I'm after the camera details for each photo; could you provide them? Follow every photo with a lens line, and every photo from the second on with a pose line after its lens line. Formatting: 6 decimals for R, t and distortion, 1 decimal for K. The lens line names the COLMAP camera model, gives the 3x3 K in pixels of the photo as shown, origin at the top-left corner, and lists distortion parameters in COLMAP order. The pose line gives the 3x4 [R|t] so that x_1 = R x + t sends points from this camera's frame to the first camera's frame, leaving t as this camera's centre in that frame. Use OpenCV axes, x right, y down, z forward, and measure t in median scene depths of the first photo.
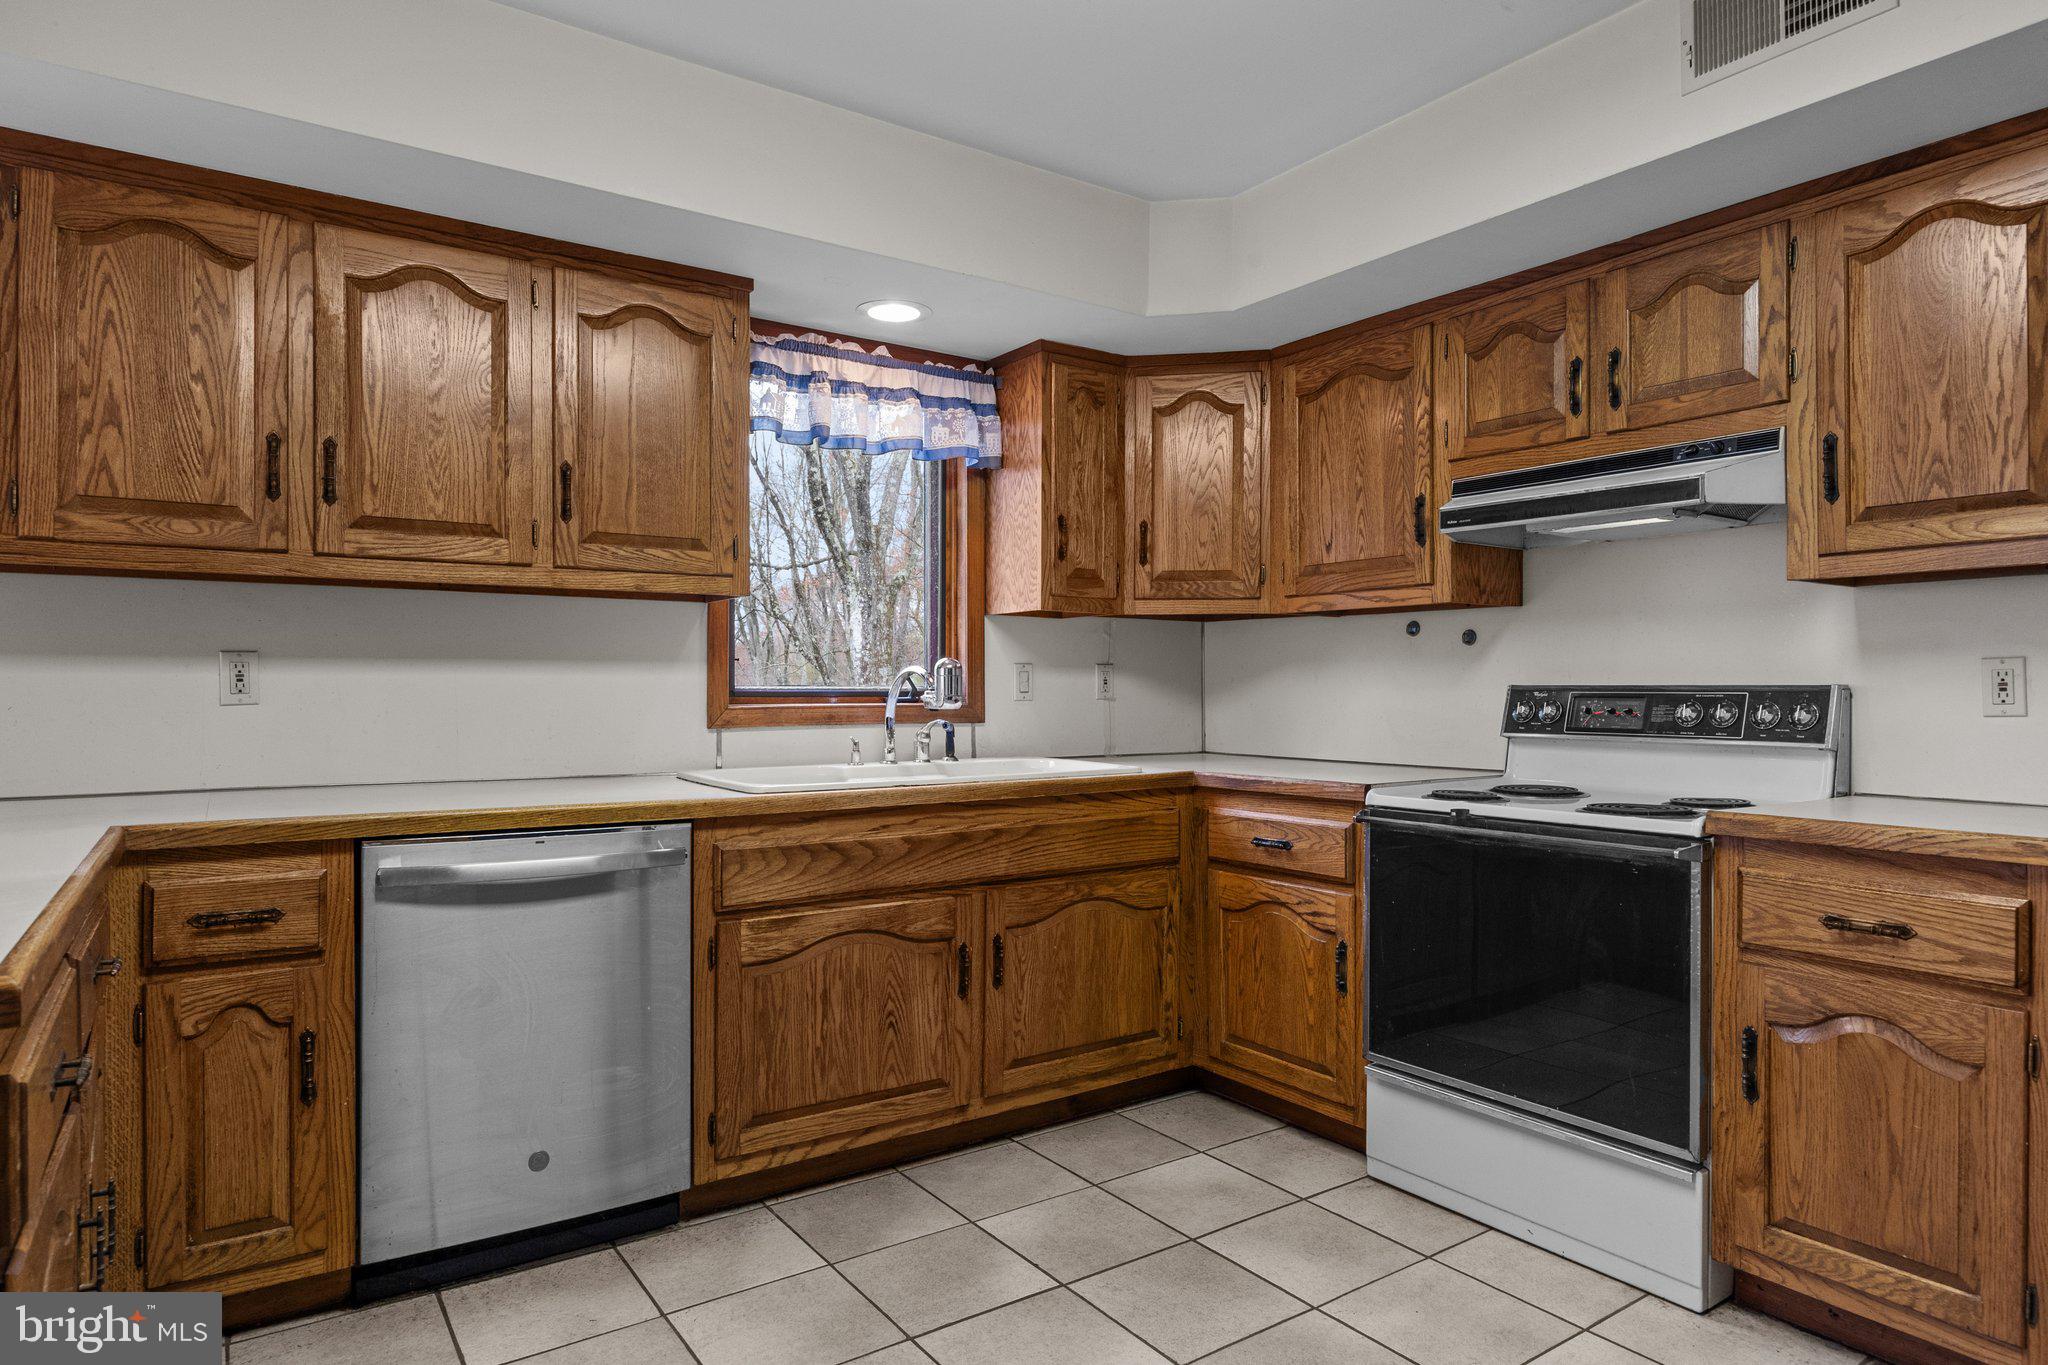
lens RADIAL K [[1182.9, 0, 1026.5], [0, 1182.9, 692.6], [0, 0, 1]] dist [-0.012442, 0.001683]
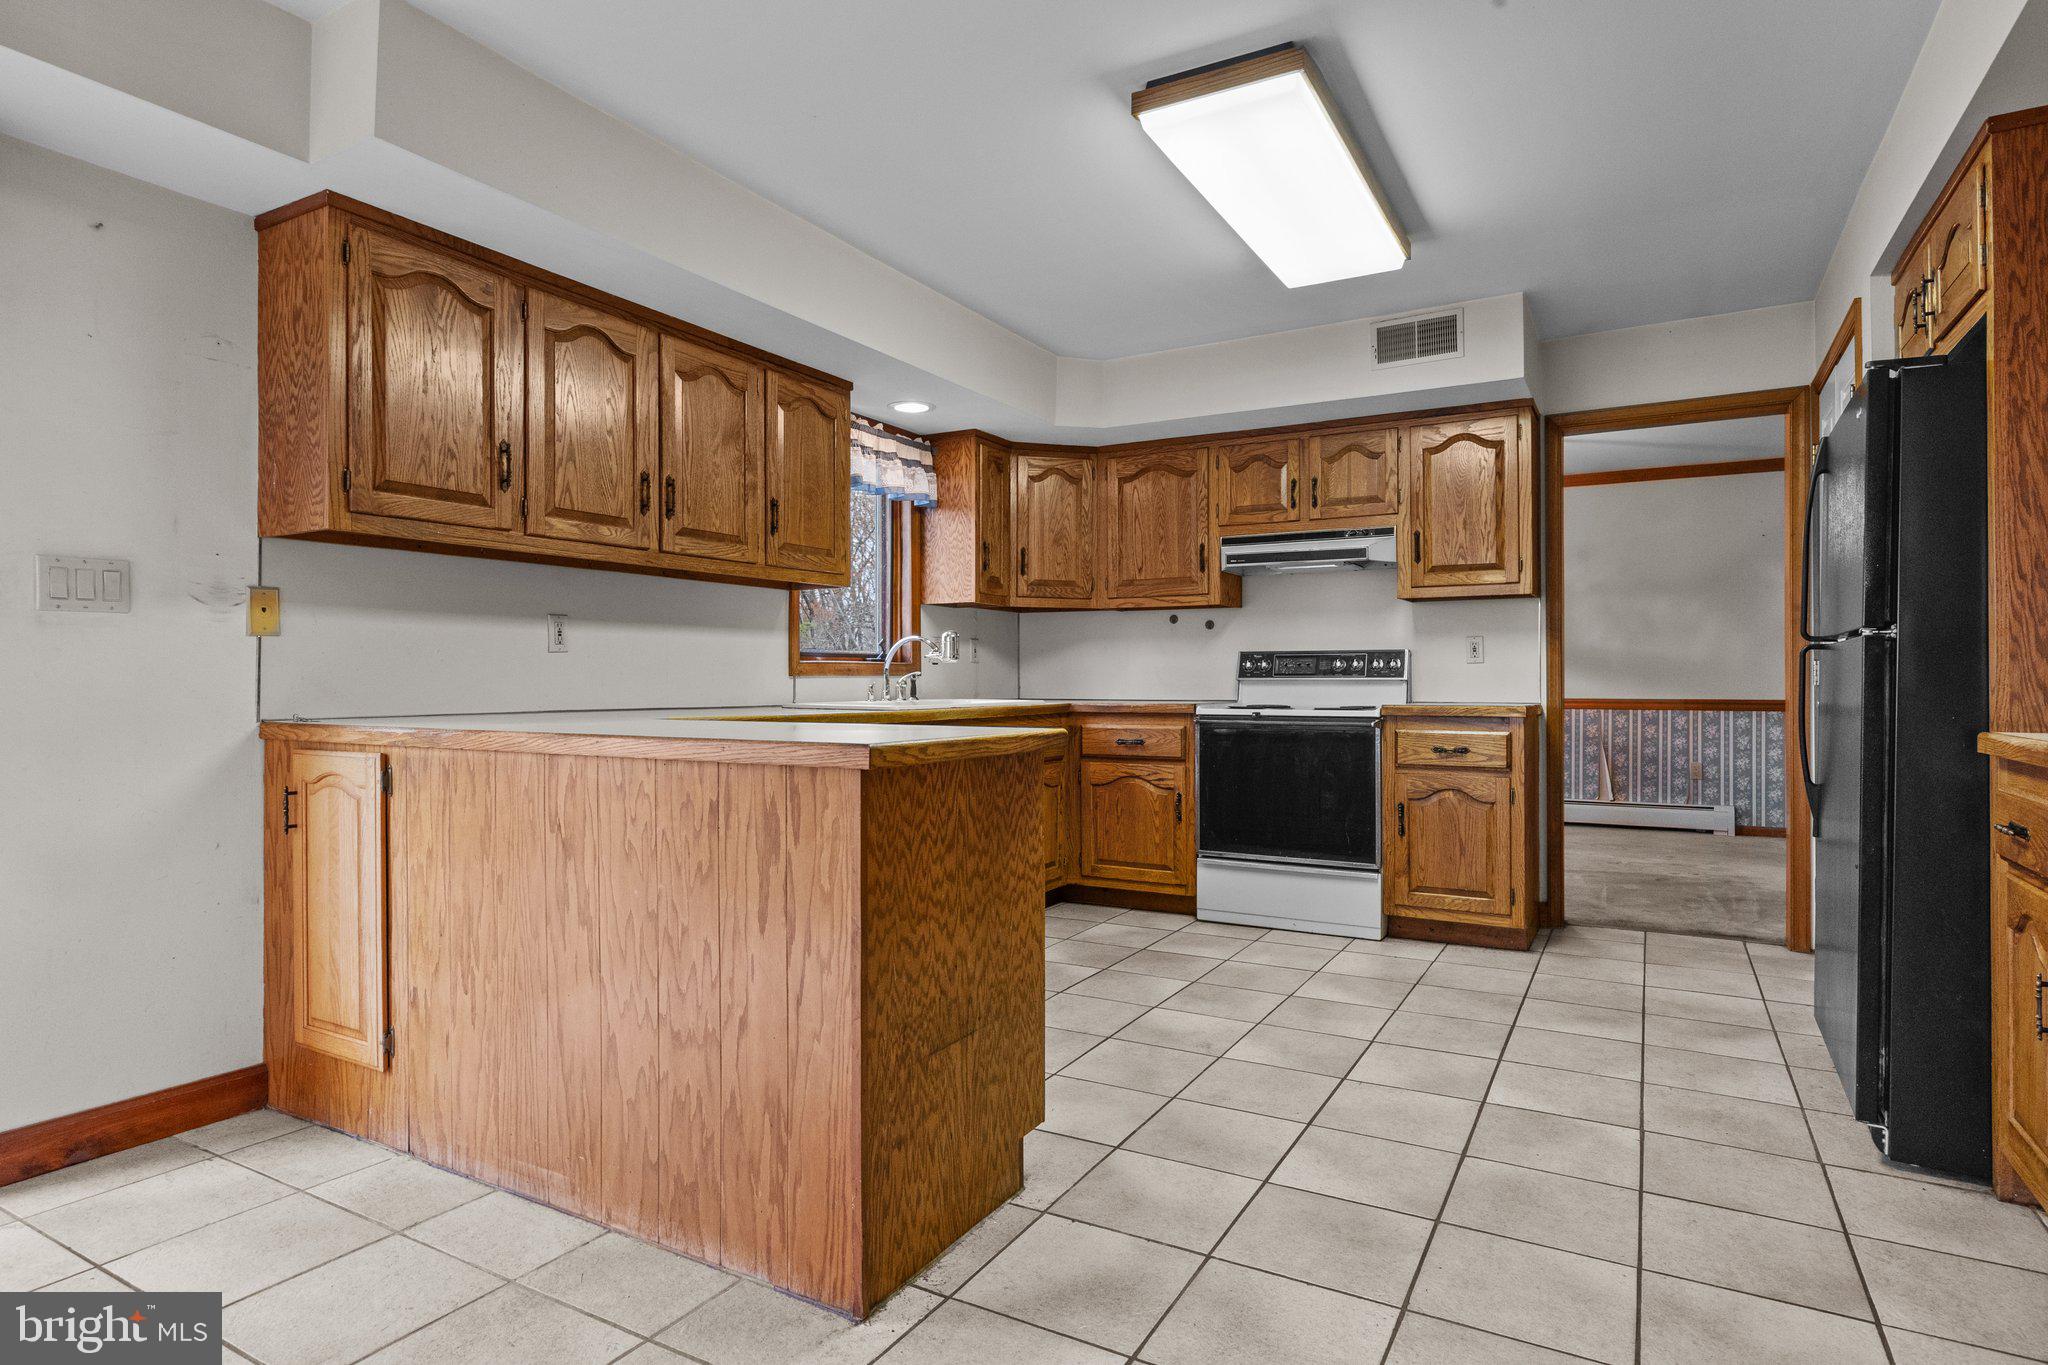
lens RADIAL K [[1105.5, 0, 1022.5], [0, 1105.5, 679.3], [0, 0, 1]] dist [0.003463, -0.000051]
pose [[0.901974, -0.001300, 0.431788, -0.668824], [0.003282, 0.999987, -0.003845, 0.044903], [-0.431778, 0.004886, 0.901967, -0.406870]]
